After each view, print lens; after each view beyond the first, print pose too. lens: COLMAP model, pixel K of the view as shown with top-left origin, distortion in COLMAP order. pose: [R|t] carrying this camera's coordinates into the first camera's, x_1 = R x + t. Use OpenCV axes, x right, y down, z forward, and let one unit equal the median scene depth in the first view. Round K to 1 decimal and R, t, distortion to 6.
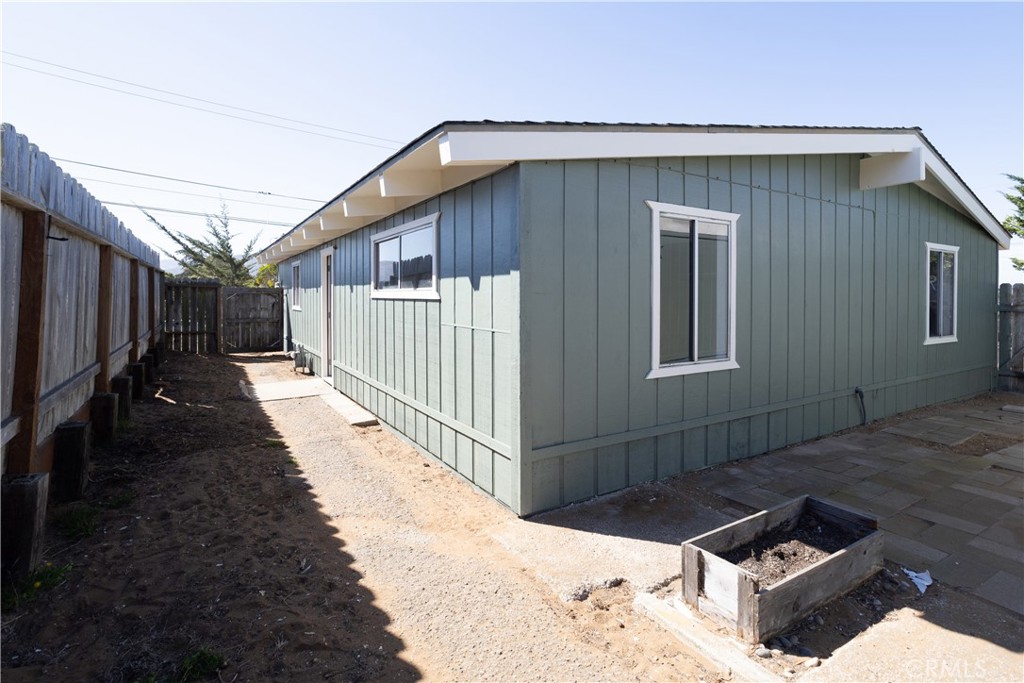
lens RADIAL K [[505.7, 0, 516.8], [0, 505.7, 296.7], [0, 0, 1]] dist [-0.017409, 0.000083]
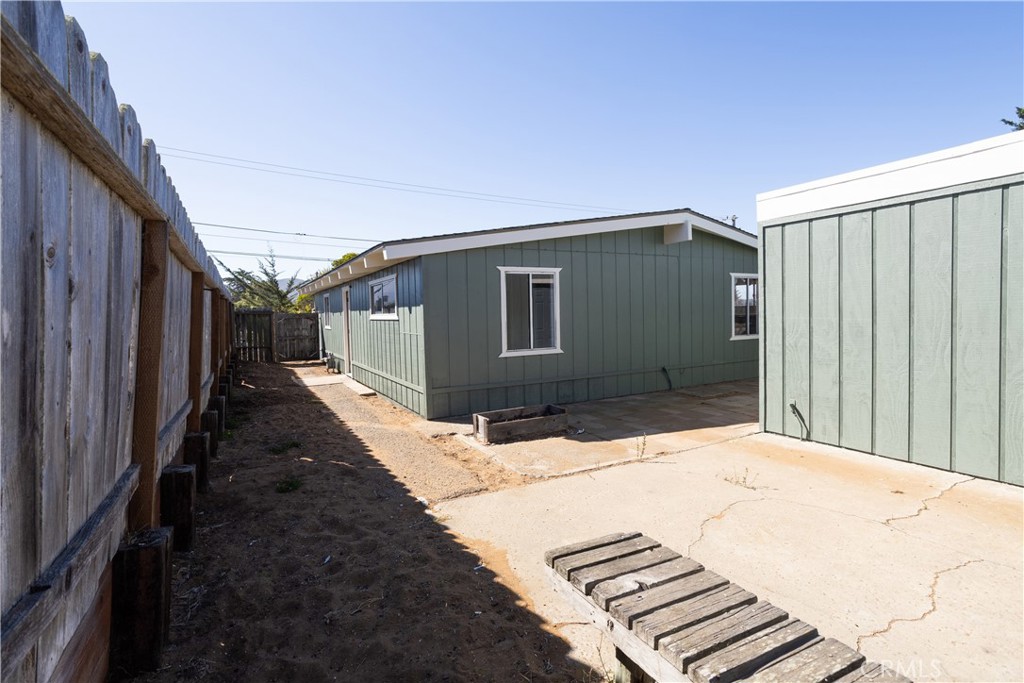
lens RADIAL K [[493.9, 0, 508.4], [0, 493.9, 323.8], [0, 0, 1]] dist [-0.000571, 0.000696]
pose [[0.997343, -0.025603, -0.068206, 0.241423], [0.027097, 0.999411, 0.021075, -0.003957], [0.067626, -0.022867, 0.997449, -0.512744]]
